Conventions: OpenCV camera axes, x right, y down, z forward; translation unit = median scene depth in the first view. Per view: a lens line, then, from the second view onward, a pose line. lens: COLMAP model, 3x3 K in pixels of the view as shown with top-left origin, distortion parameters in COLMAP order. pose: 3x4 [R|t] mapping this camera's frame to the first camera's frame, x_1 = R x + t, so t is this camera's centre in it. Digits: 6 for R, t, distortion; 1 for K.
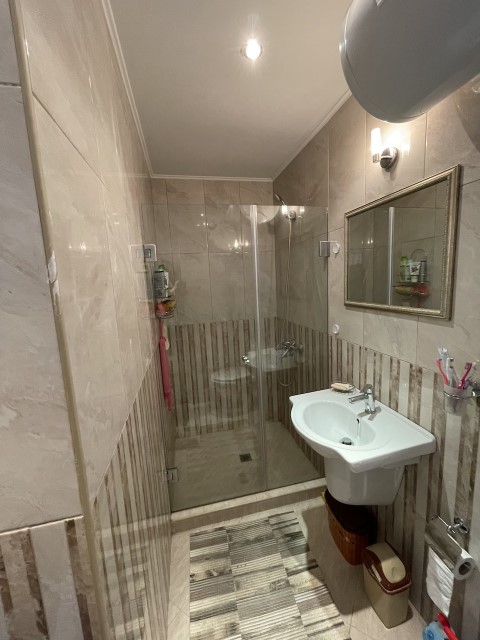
lens RADIAL K [[258.7, 0, 242.5], [0, 258.7, 317.3], [0, 0, 1]] dist [0.003412, -0.000841]
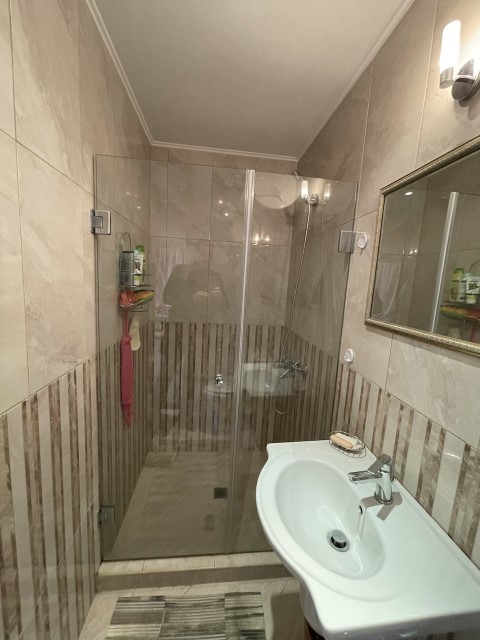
lens RADIAL K [[258.7, 0, 242.9], [0, 258.7, 317.3], [0, 0, 1]] dist [0.003412, -0.000841]
pose [[0.987701, 0.122299, -0.097415, 0.143960], [-0.122754, 0.992436, 0.001333, -0.025846], [0.096841, 0.010641, 0.995243, 0.294392]]
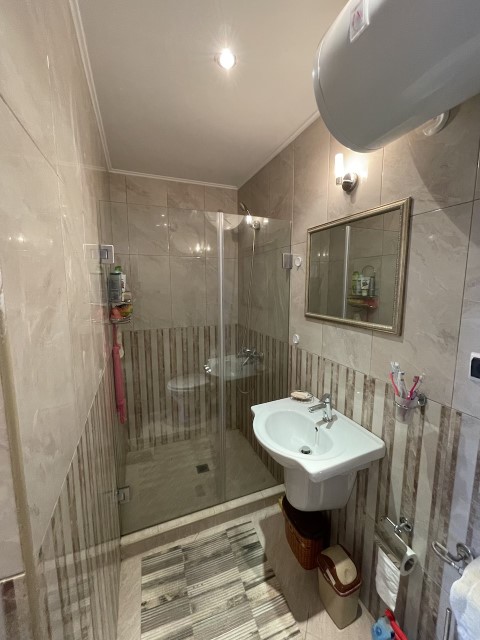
lens RADIAL K [[258.7, 0, 241.6], [0, 258.7, 317.2], [0, 0, 1]] dist [0.003412, -0.000841]
pose [[0.986711, 0.028349, 0.159994, -0.025183], [-0.026010, 0.999522, -0.016693, -0.020502], [-0.160391, 0.012310, 0.986977, 0.015695]]
